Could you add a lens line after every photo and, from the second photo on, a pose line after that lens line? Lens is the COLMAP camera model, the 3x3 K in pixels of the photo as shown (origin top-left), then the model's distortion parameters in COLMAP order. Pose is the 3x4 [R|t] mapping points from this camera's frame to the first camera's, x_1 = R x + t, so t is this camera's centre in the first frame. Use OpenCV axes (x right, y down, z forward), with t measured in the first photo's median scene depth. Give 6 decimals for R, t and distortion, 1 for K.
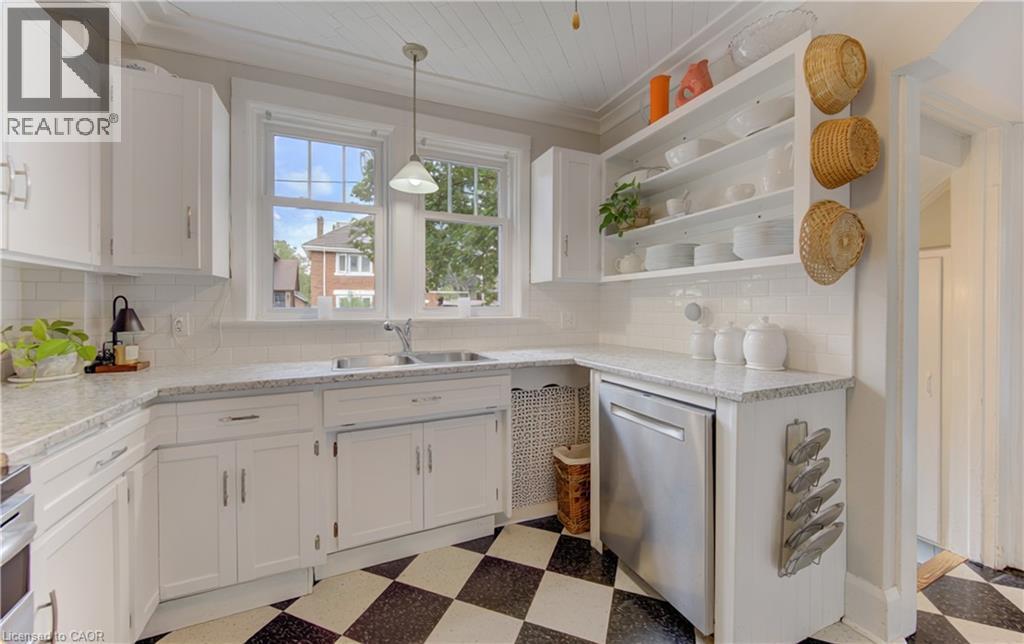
lens RADIAL K [[380.1, 0, 510.9], [0, 380.1, 305.8], [0, 0, 1]] dist [0.002543, 0.000187]
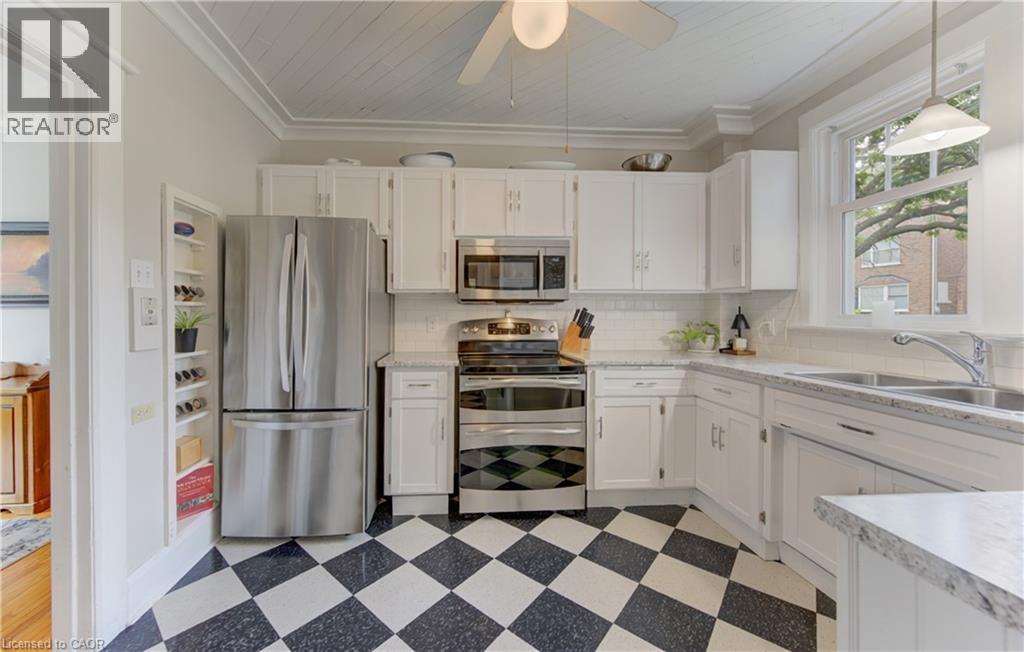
lens RADIAL K [[386.6, 0, 466.9], [0, 386.6, 317.8], [0, 0, 1]] dist [-0.000767, 0.000237]
pose [[-0.365974, 0.008030, -0.930591, 0.851691], [-0.008155, 0.999897, 0.011835, 0.010562], [0.930589, 0.011920, -0.365870, 0.555875]]
